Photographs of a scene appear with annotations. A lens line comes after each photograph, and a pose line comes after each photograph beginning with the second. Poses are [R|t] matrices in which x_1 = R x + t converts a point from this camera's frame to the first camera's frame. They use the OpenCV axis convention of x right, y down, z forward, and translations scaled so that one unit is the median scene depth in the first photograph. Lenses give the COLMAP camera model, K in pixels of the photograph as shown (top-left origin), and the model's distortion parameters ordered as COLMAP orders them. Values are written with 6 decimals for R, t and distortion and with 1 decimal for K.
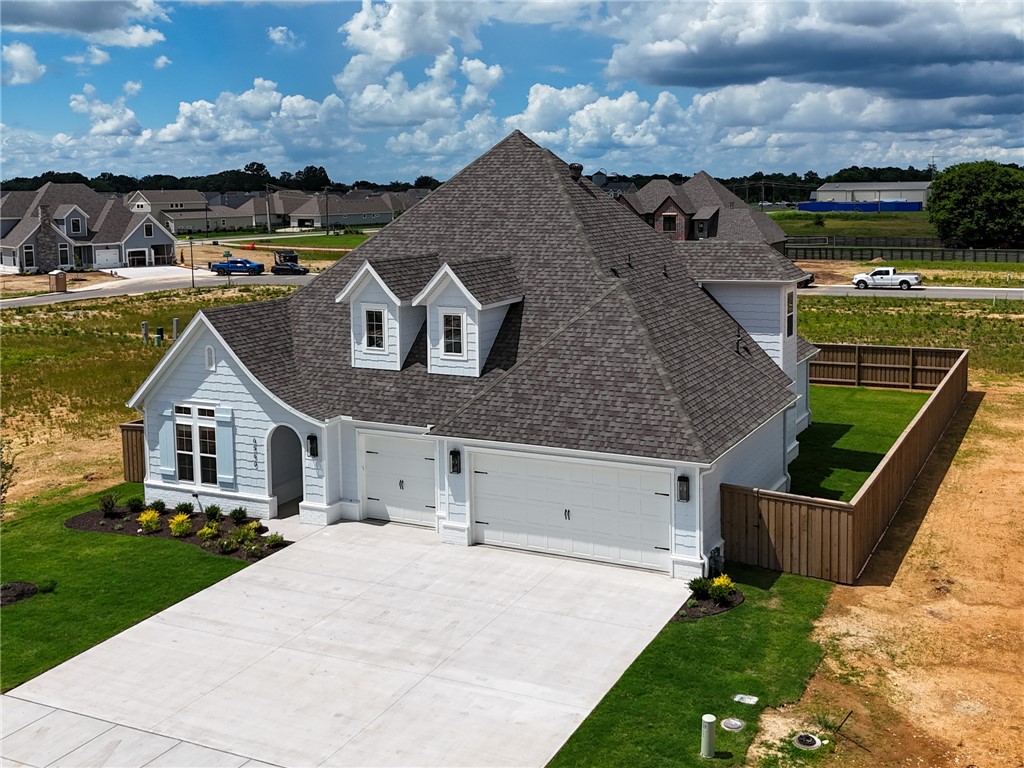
lens RADIAL K [[1206.5, 0, 545.4], [0, 1206.5, 282.0], [0, 0, 1]] dist [0.005170, -0.013241]
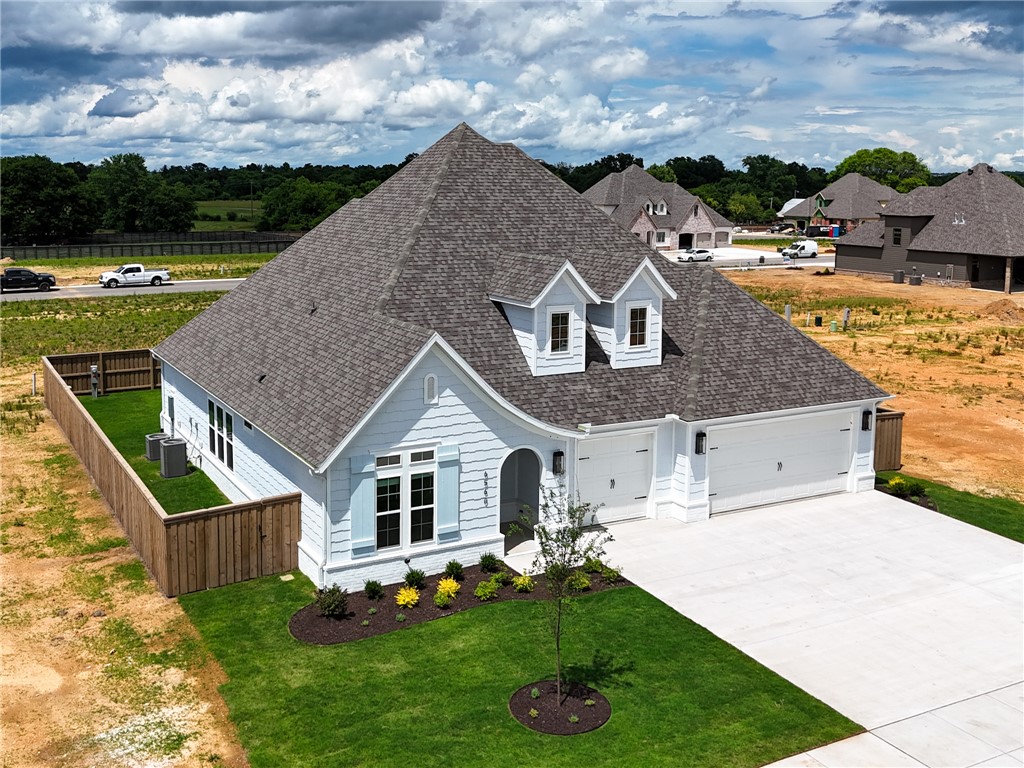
lens RADIAL K [[1206.5, 0, 545.4], [0, 1206.5, 282.0], [0, 0, 1]] dist [0.005170, -0.013241]
pose [[0.539918, -0.066049, 0.839122, -0.932250], [0.062476, 0.997311, 0.038301, -0.037411], [-0.839396, 0.031746, 0.542592, 0.483172]]
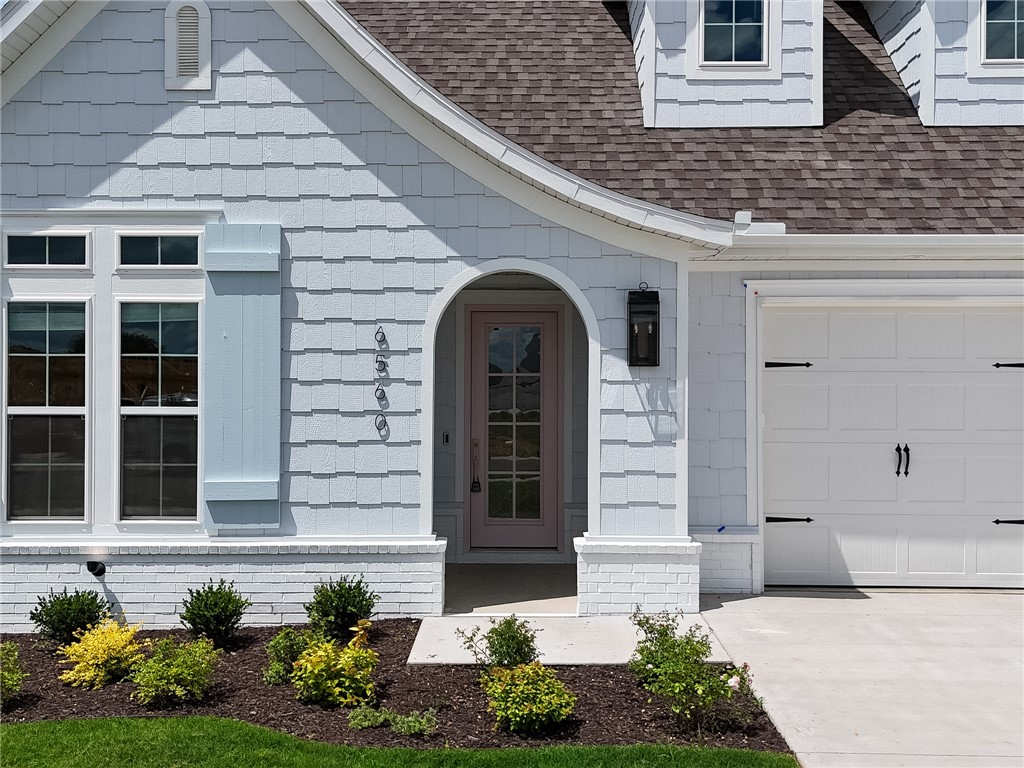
lens RADIAL K [[1160.0, 0, 482.9], [0, 1160.0, 386.0], [0, 0, 1]] dist [0.049756, -0.042712]
pose [[0.902037, 0.018707, 0.431252, -0.331870], [0.028605, 0.994274, -0.102961, 0.169912], [-0.430709, 0.105211, 0.896337, 0.745999]]
